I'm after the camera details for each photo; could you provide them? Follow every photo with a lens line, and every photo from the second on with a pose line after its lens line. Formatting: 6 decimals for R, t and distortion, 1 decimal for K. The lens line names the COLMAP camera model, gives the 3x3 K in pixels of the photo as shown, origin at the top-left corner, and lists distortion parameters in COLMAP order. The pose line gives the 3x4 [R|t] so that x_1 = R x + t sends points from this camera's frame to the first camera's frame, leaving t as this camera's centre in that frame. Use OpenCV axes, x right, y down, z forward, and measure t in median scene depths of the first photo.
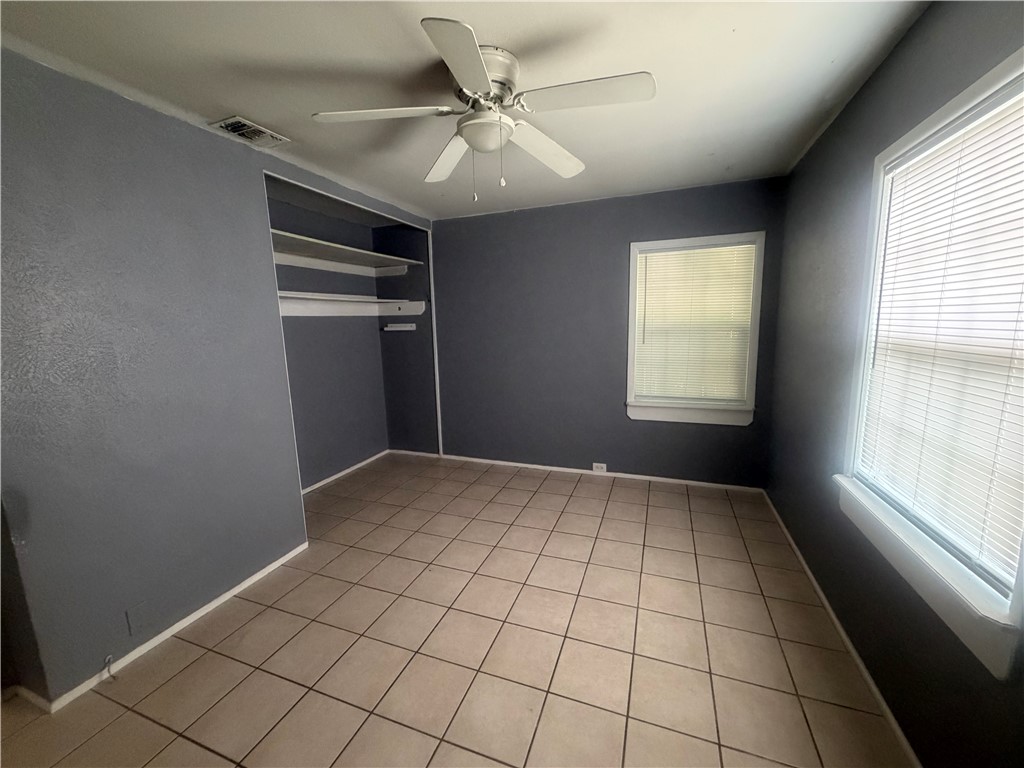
lens RADIAL K [[408.6, 0, 513.3], [0, 408.6, 387.7], [0, 0, 1]] dist [0.001143, 0.000210]
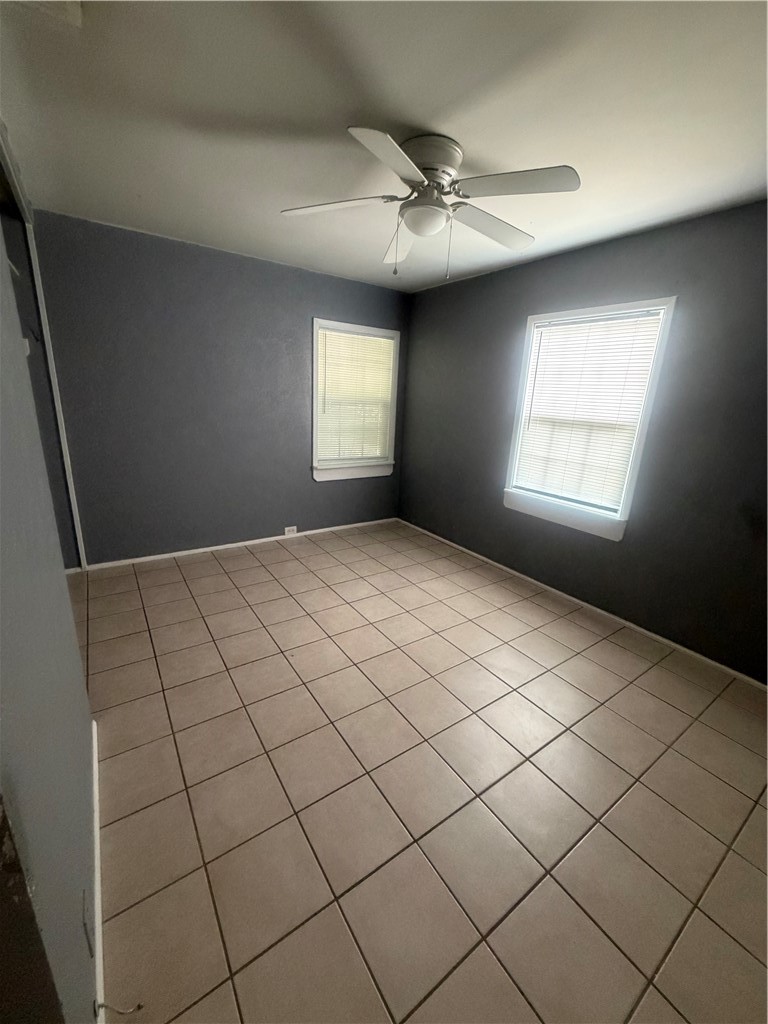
lens RADIAL K [[408.6, 0, 383.8], [0, 408.6, 510.1], [0, 0, 1]] dist [0.001143, 0.000210]
pose [[0.565788, -0.173910, 0.806002, -0.577915], [0.067906, 0.984012, 0.164651, -0.019931], [-0.821750, -0.038425, 0.568551, 0.219834]]
